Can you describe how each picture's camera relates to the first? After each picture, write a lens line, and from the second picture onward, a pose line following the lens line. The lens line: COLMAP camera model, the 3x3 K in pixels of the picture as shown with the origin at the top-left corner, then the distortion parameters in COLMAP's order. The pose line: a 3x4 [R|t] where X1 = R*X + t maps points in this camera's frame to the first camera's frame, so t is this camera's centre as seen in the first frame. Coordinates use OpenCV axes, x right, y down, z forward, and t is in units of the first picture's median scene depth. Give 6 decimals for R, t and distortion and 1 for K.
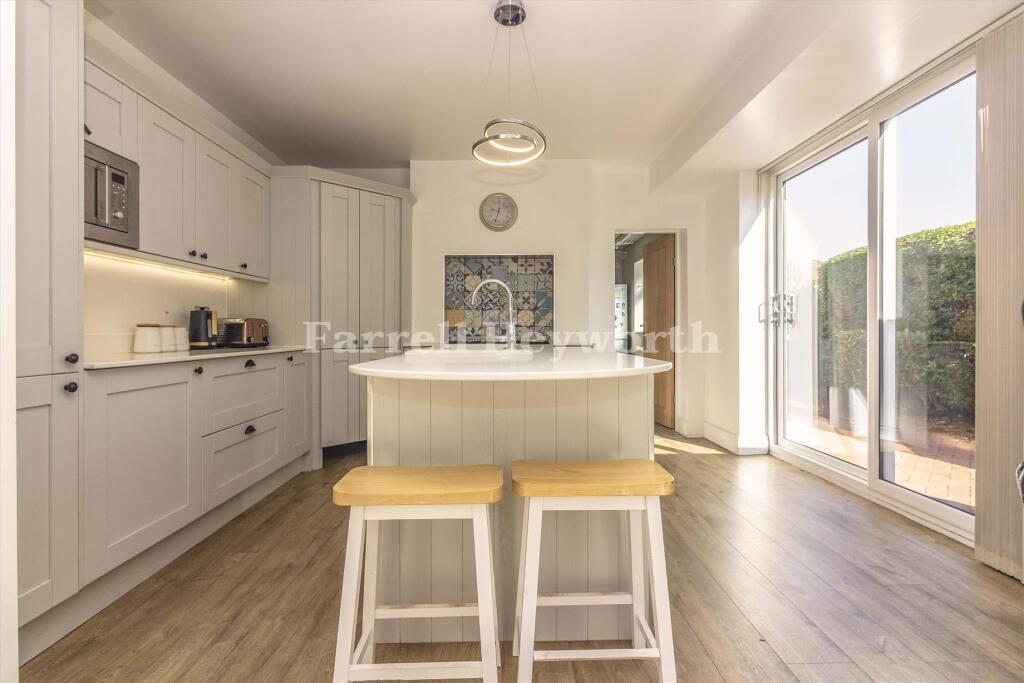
lens RADIAL K [[474.2, 0, 519.3], [0, 474.2, 336.1], [0, 0, 1]] dist [-0.000160, -0.000891]
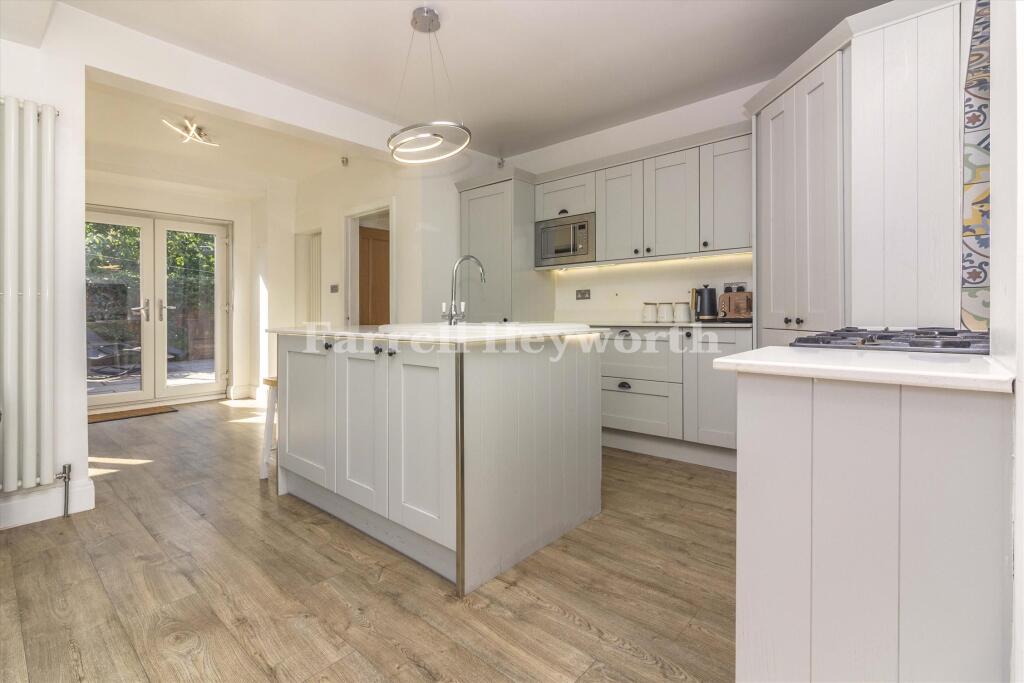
lens RADIAL K [[474.2, 0, 513.6], [0, 474.2, 312.8], [0, 0, 1]] dist [-0.000160, -0.000891]
pose [[-0.678937, 0.012189, -0.734095, 0.319438], [0.007841, 0.999926, 0.009350, -0.006249], [0.734155, 0.000592, -0.678982, 0.935379]]
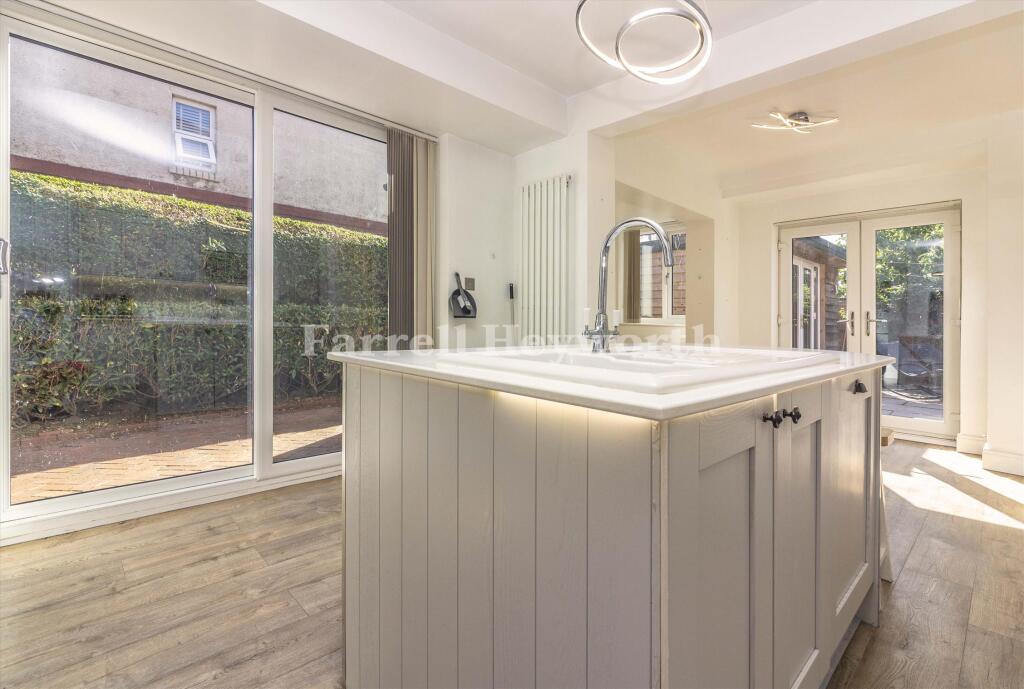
lens RADIAL K [[468.3, 0, 491.4], [0, 468.3, 320.4], [0, 0, 1]] dist [-0.011251, -0.000144]
pose [[-0.646614, -0.013396, 0.762700, -0.170917], [-0.016114, 0.999863, 0.003901, -0.006116], [-0.762647, -0.009767, -0.646741, 0.775360]]
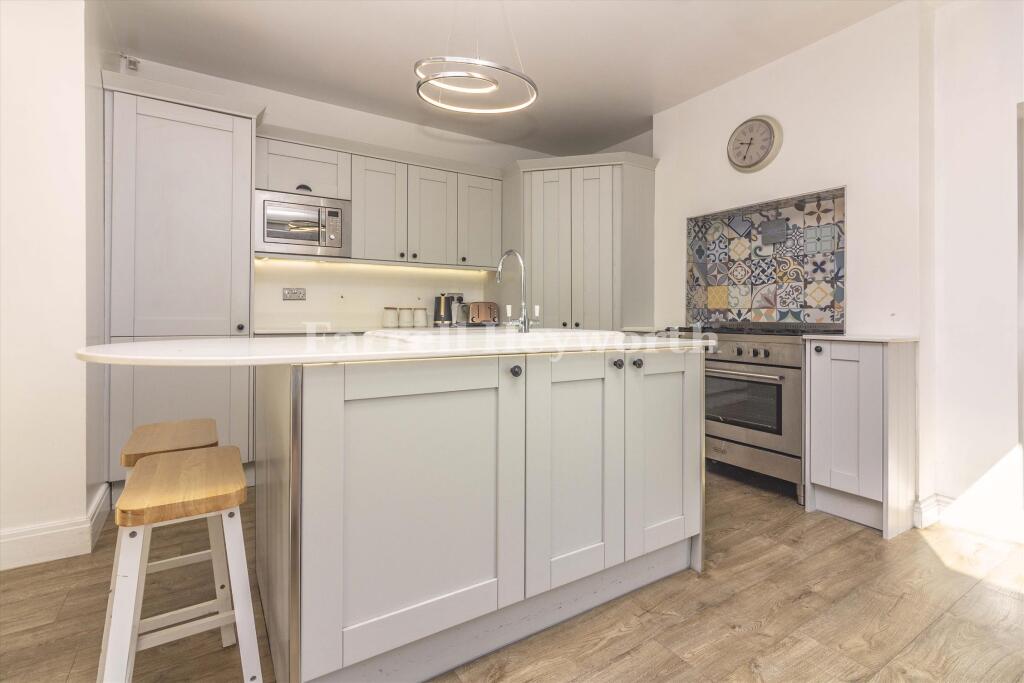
lens RADIAL K [[474.2, 0, 499.8], [0, 474.2, 311.7], [0, 0, 1]] dist [-0.000160, -0.000891]
pose [[0.508991, 0.000715, -0.860772, 0.346151], [-0.015065, 0.999854, -0.008078, -0.003357], [0.860640, 0.017079, 0.508927, 0.307954]]
